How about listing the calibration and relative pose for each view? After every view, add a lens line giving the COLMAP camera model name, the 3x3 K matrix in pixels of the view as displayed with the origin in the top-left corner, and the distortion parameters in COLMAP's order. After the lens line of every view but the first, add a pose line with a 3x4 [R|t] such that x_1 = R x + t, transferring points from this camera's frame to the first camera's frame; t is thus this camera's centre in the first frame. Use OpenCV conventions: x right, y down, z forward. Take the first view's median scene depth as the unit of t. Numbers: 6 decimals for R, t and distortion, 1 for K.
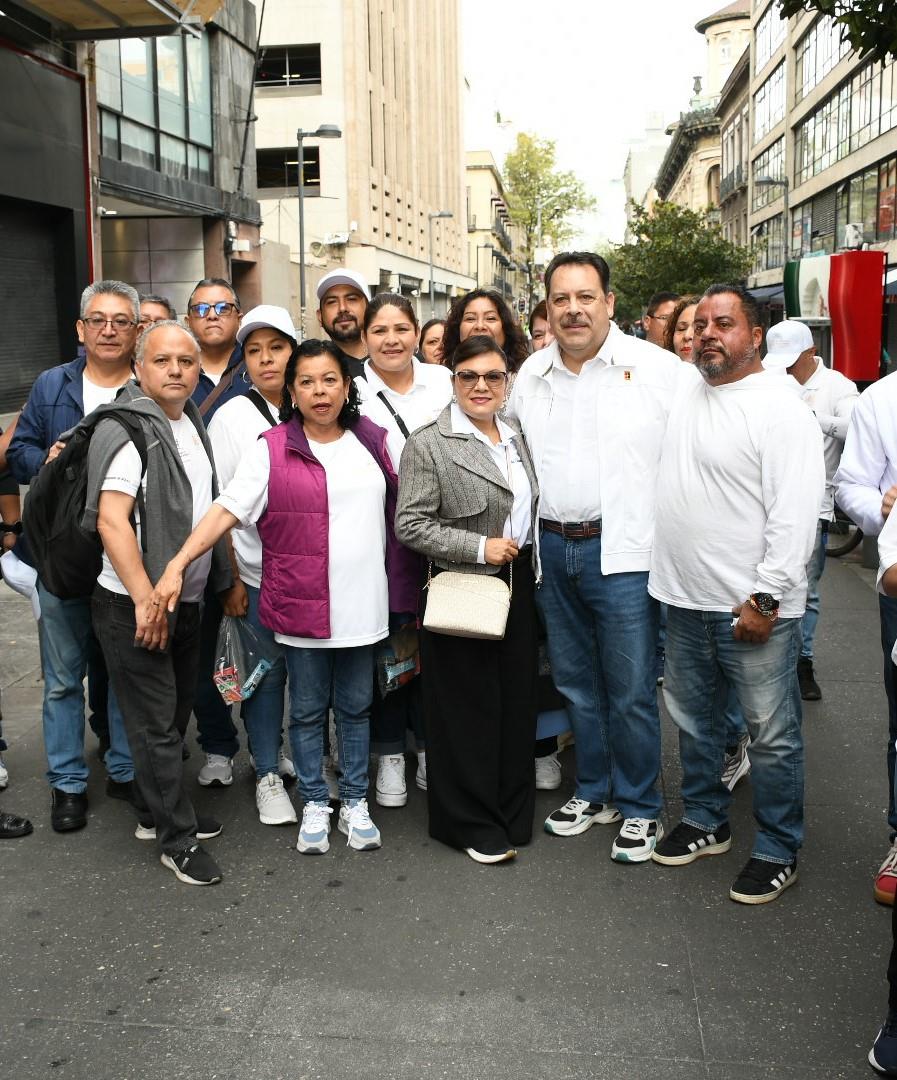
lens RADIAL K [[1280.0, 0, 439.9], [0, 1280.0, 542.1], [0, 0, 1]] dist [-0.153309, 0.111179]
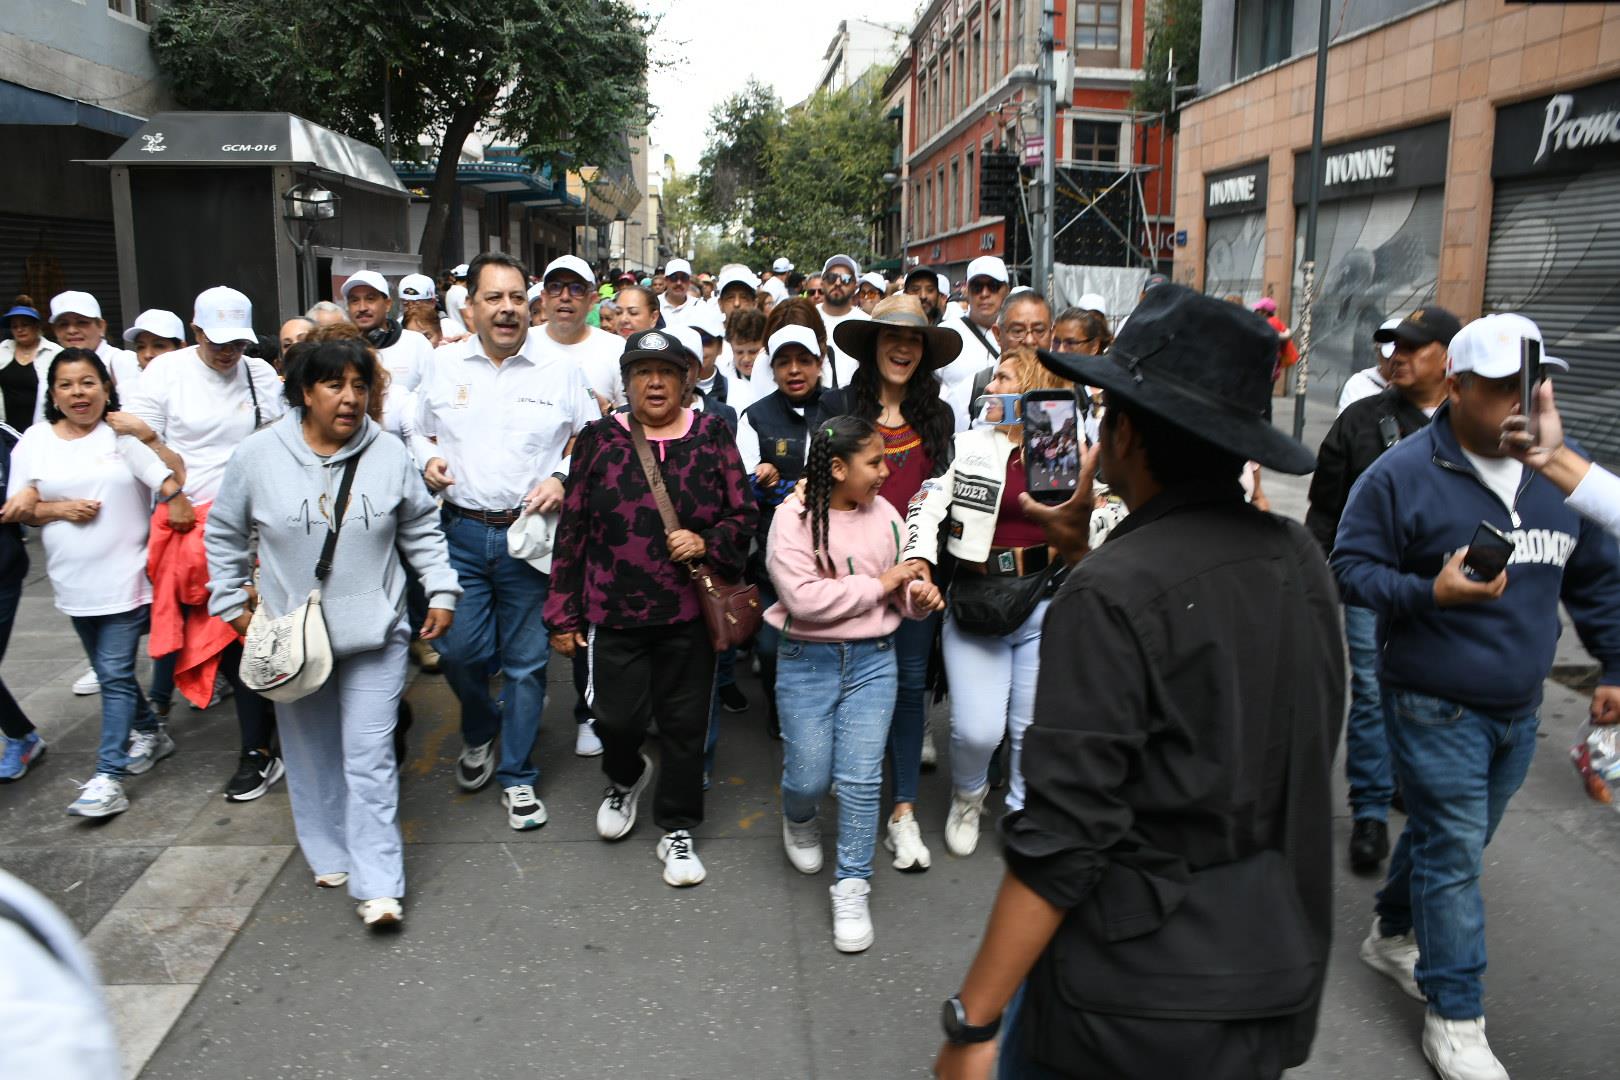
lens RADIAL K [[1281.7, 0, 806.0], [0, 1281.7, 546.7], [0, 0, 1]] dist [-0.157578, 0.120432]
pose [[0.981383, -0.008481, 0.191876, -0.164118], [0.002855, 0.999558, 0.029579, 0.197756], [-0.192042, -0.028481, 0.980973, -1.187415]]
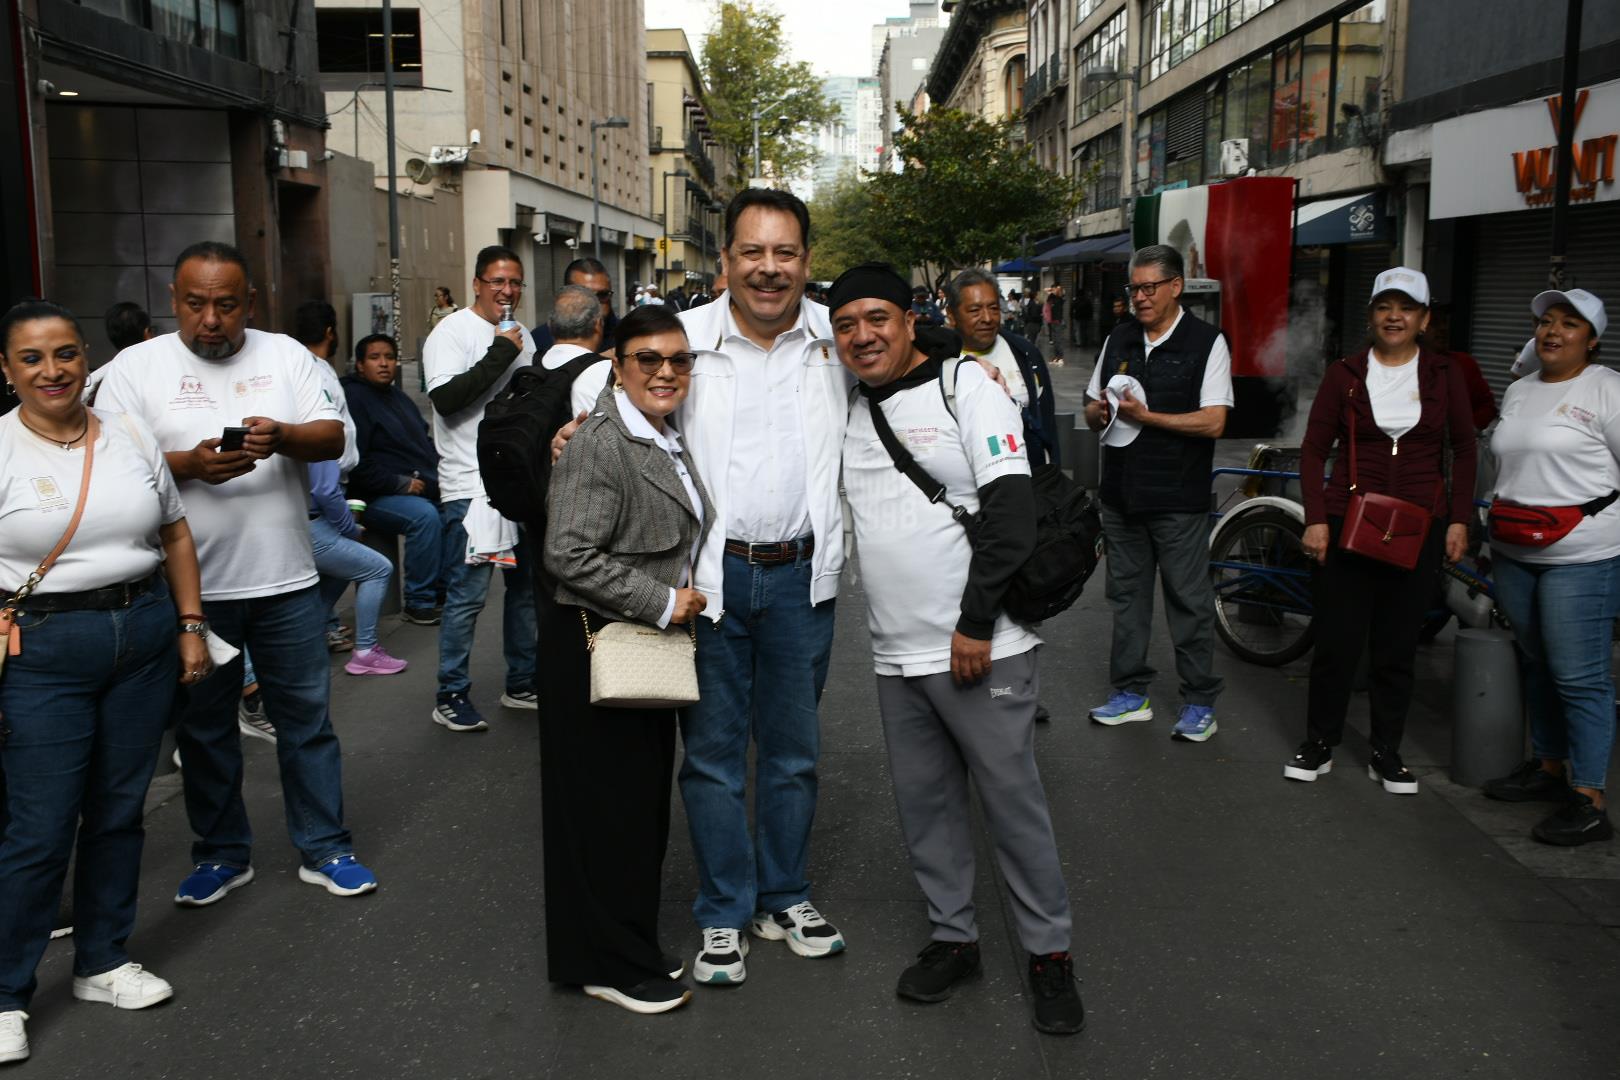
lens RADIAL K [[1885.1, 0, 804.7], [0, 1885.1, 548.2], [0, 0, 1]] dist [-0.000523, 0.349448]
pose [[0.994583, -0.003772, 0.103874, -0.001189], [0.007396, 0.999377, -0.034520, -0.003157], [-0.103679, 0.035101, 0.993991, 0.023115]]
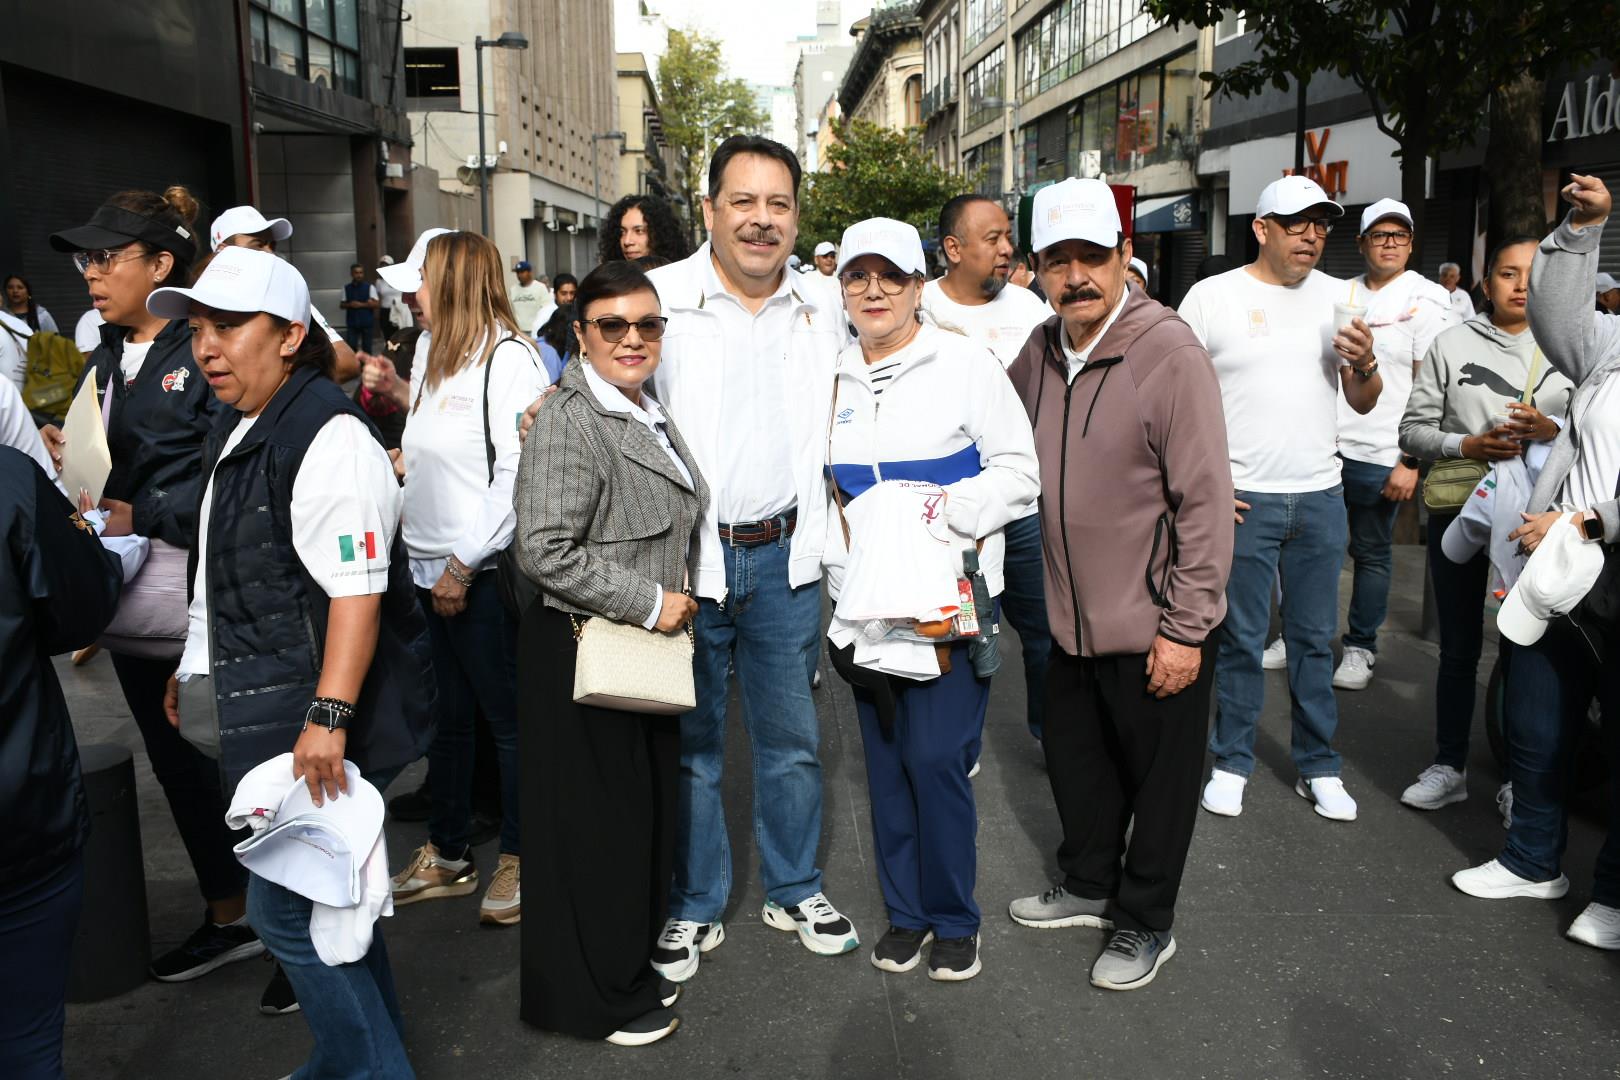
lens RADIAL K [[1590.5, 0, 802.8], [0, 1590.5, 547.7], [0, 0, 1]] dist [-0.088352, 0.241042]
pose [[0.988829, -0.019396, 0.147785, -0.028936], [0.018643, 0.999805, 0.006477, 0.010189], [-0.147882, -0.003650, 0.988998, -0.054042]]
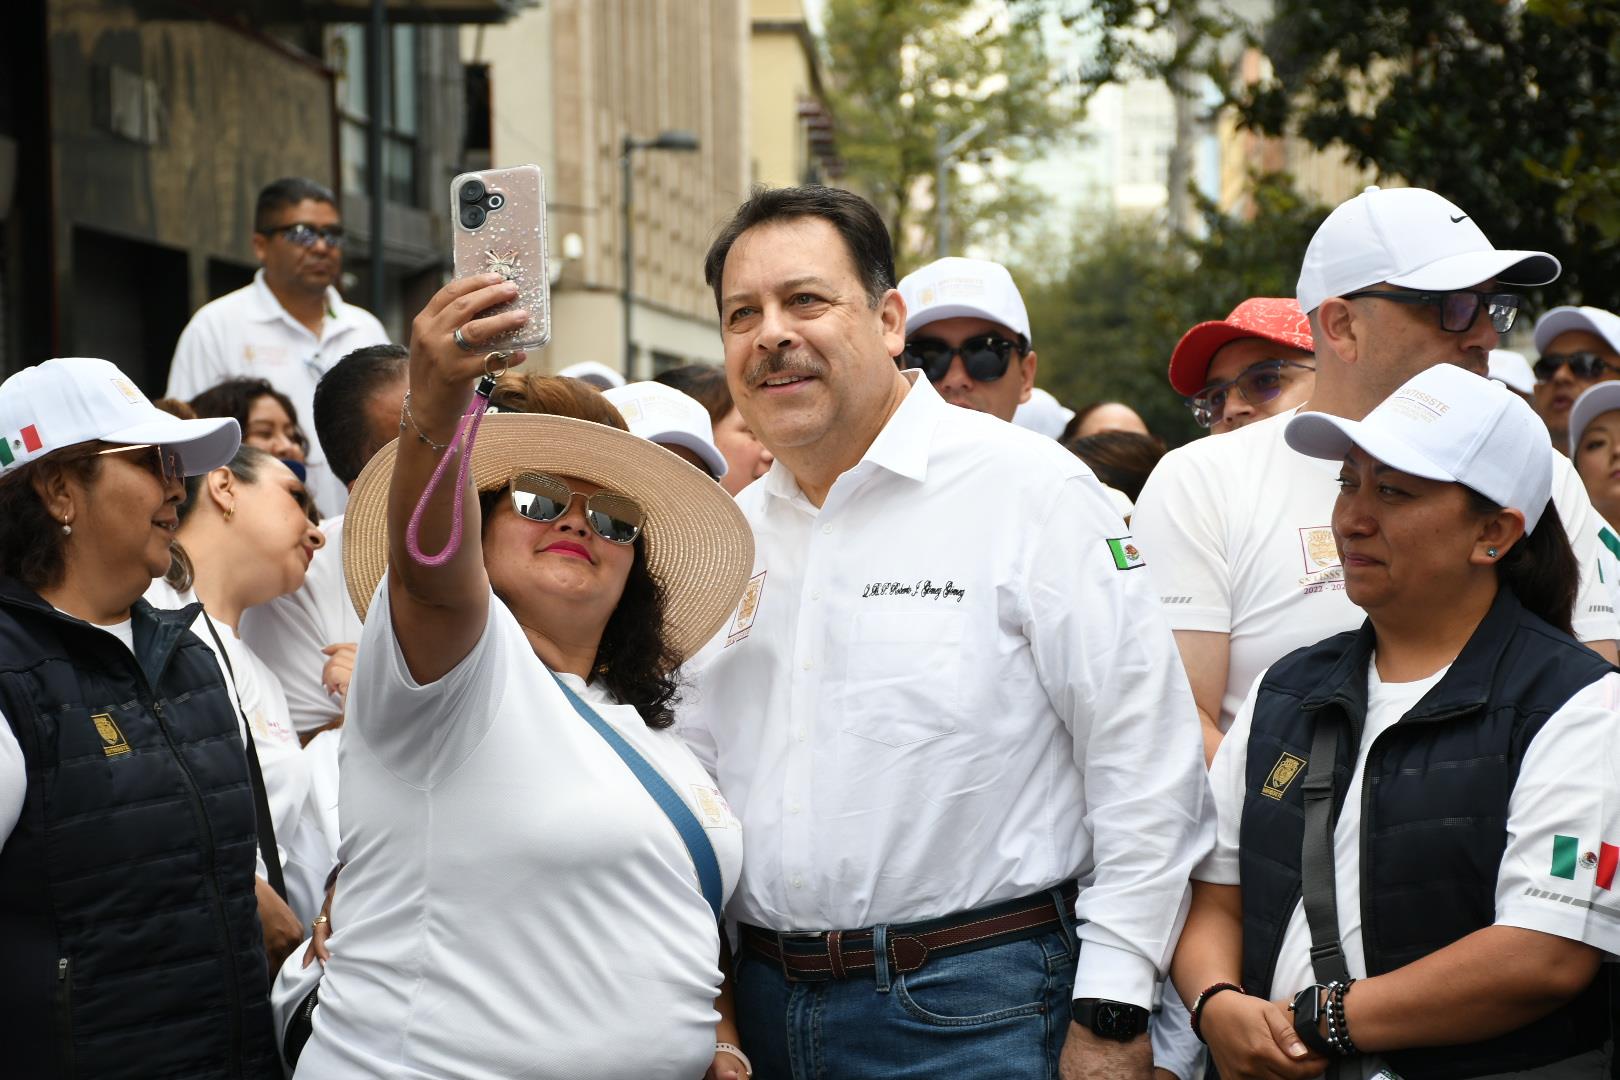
lens RADIAL K [[4591.7, 0, 806.1], [0, 4591.7, 541.1], [0, 0, 1]] dist [0.993836, 0.080885]
pose [[0.997853, 0.007862, 0.065025, -0.083497], [0.001956, 0.988750, -0.149566, 0.090629], [-0.065469, 0.149372, 0.986611, -0.555473]]
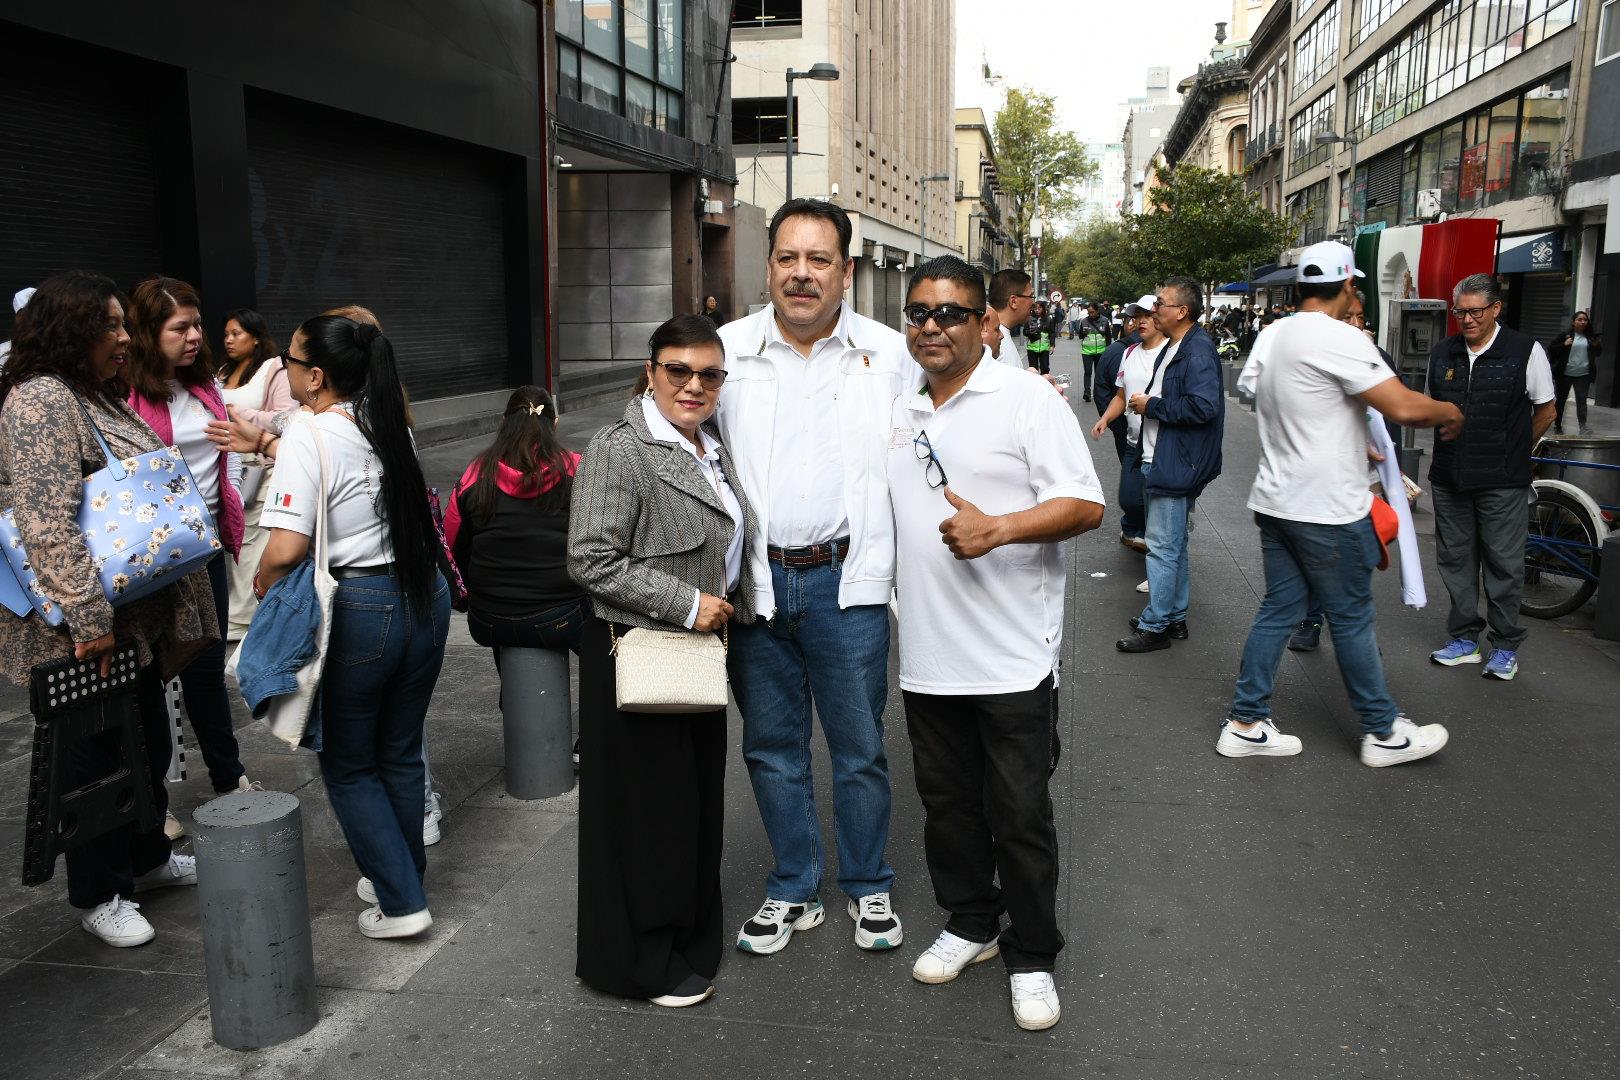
lens RADIAL K [[1406.7, 0, 802.2], [0, 1406.7, 541.4], [0, 0, 1]] dist [-0.117508, 0.157897]
pose [[0.997038, 0.026206, -0.072303, -0.013221], [-0.026275, 0.999655, -0.000001, -0.004559], [0.072278, 0.001901, 0.997383, 0.031743]]
